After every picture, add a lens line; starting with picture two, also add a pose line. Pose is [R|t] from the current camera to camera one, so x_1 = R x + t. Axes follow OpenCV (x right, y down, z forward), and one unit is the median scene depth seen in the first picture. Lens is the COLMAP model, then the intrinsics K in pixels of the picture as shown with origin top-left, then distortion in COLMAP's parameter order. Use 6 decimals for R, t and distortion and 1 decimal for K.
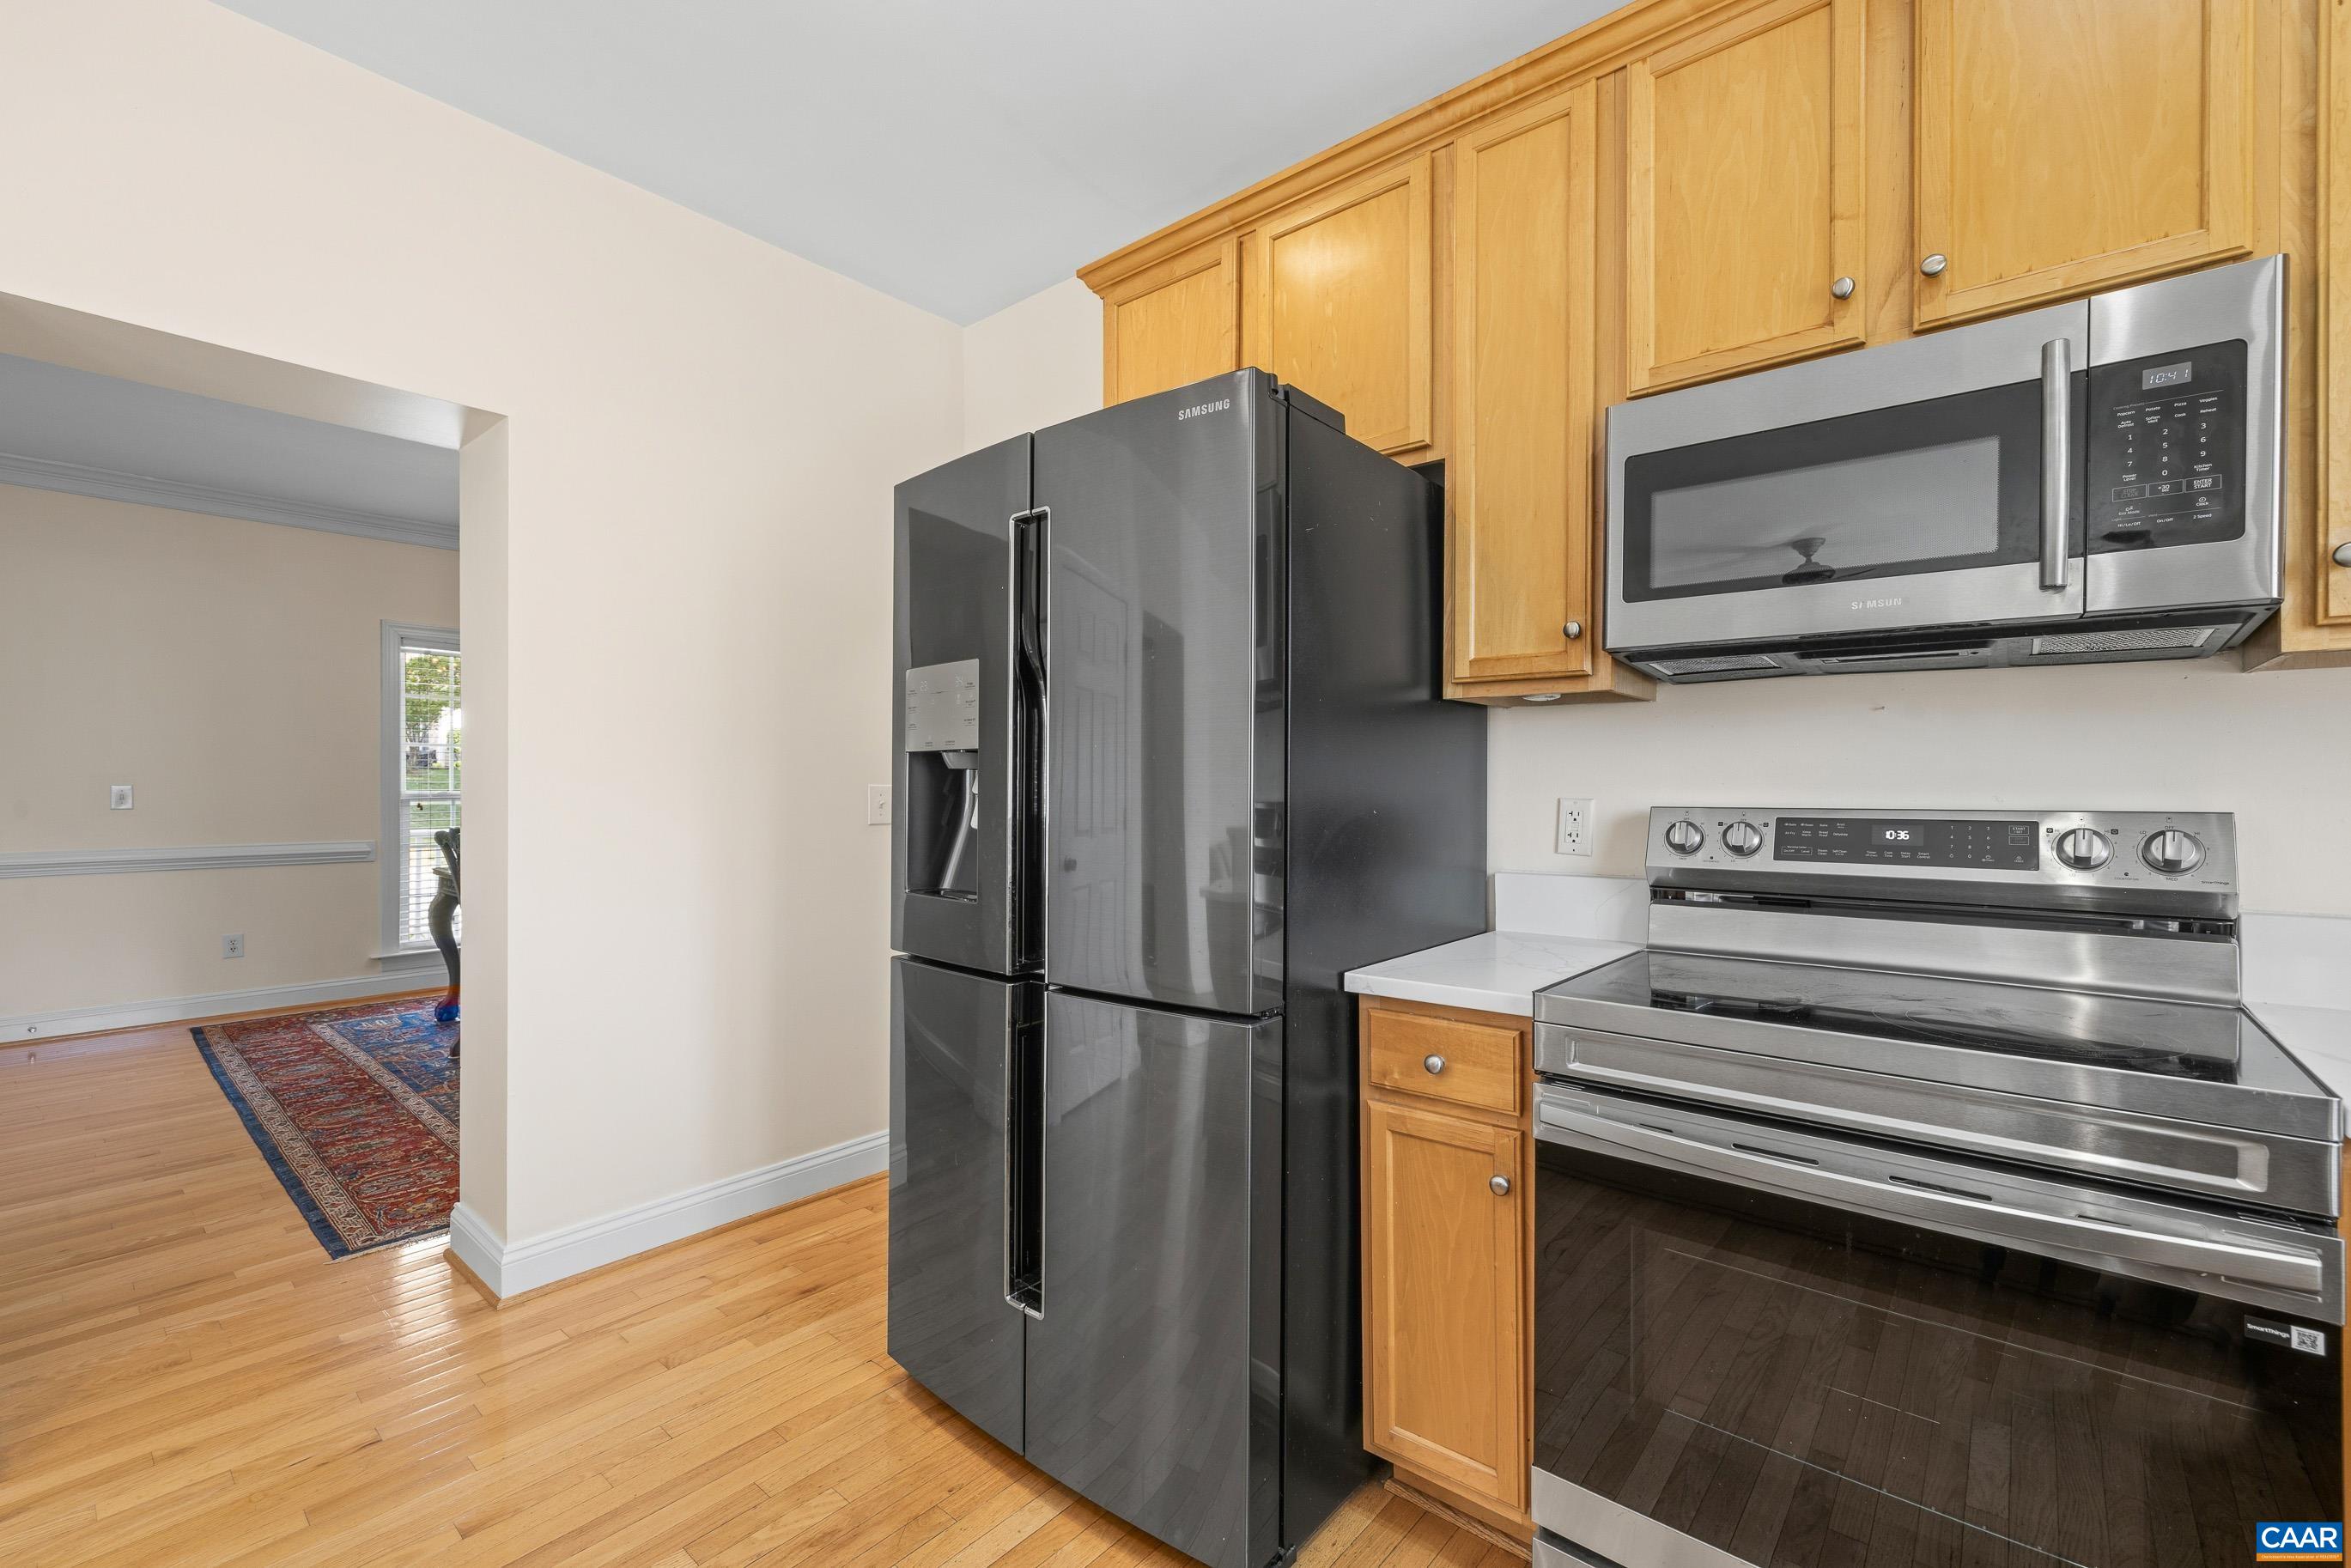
lens RADIAL K [[992.6, 0, 1171.6], [0, 992.6, 782.4], [0, 0, 1]] dist [0.000444, 0.000343]
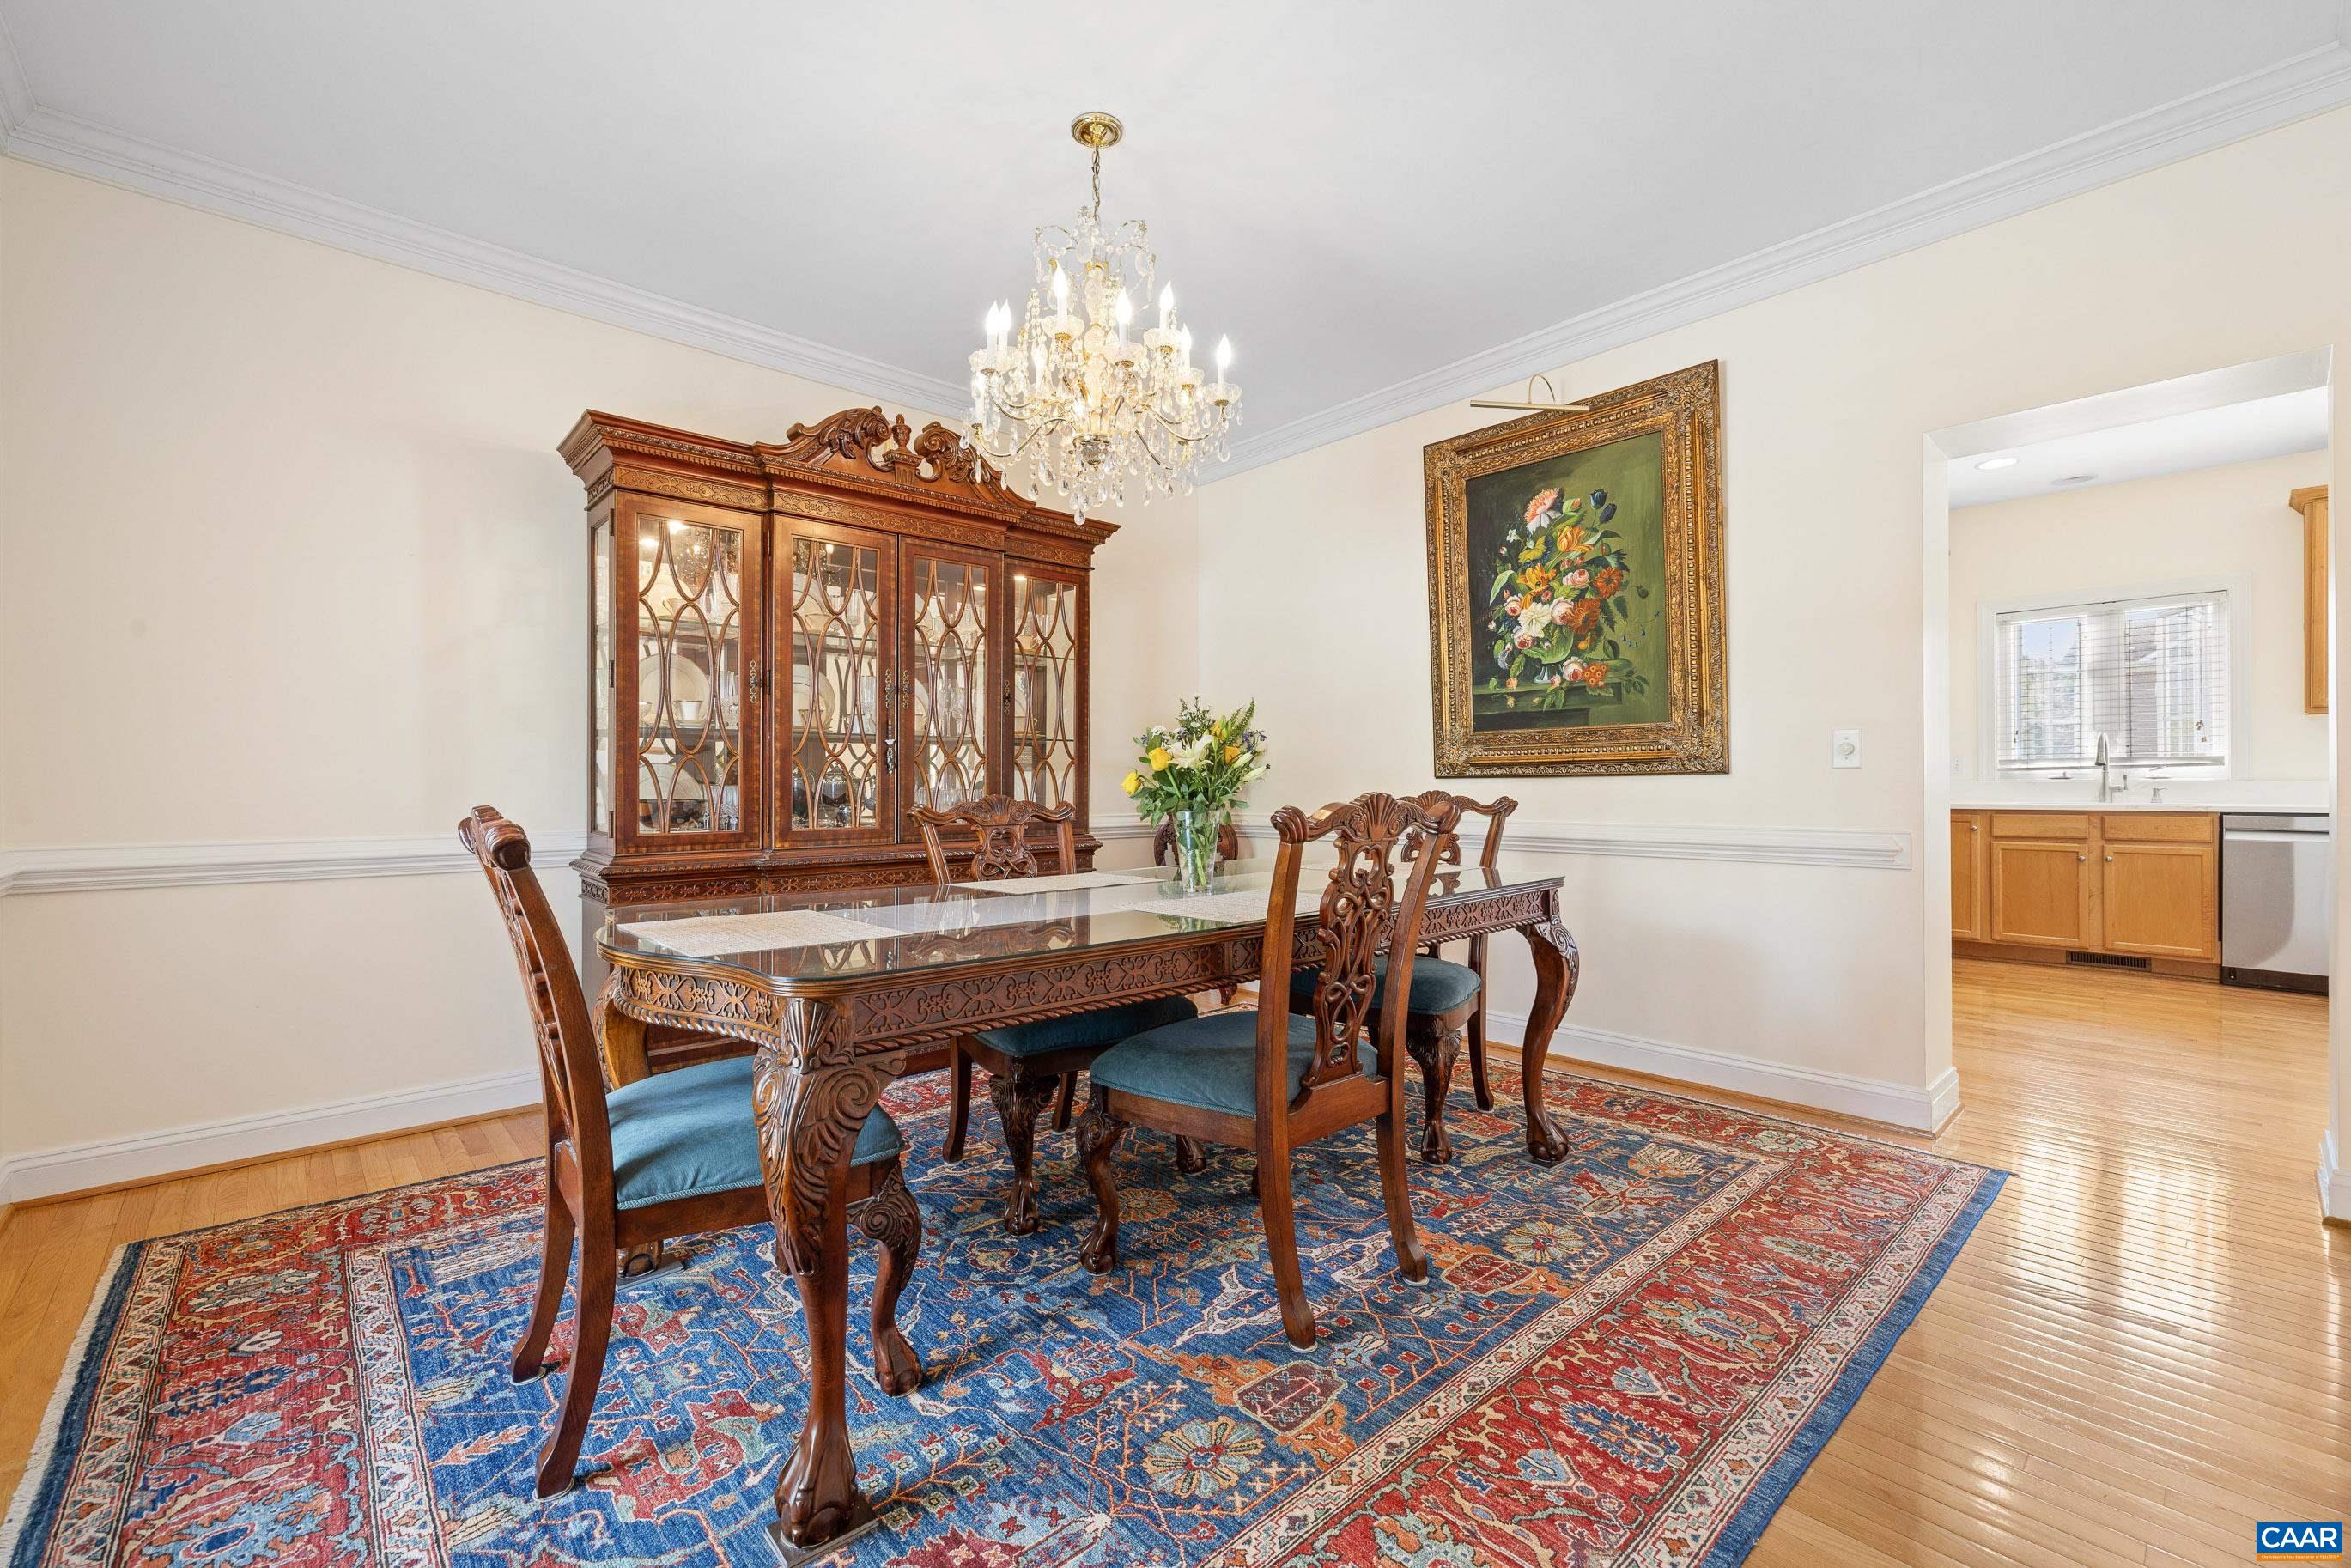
lens RADIAL K [[992.6, 0, 1178.0], [0, 992.6, 781.1], [0, 0, 1]] dist [0.000444, 0.000343]
pose [[0.125208, 0.001883, 0.992129, -1.551423], [0.004397, 0.999987, -0.002453, 0.050932], [-0.992121, 0.004670, 0.125198, 1.352352]]
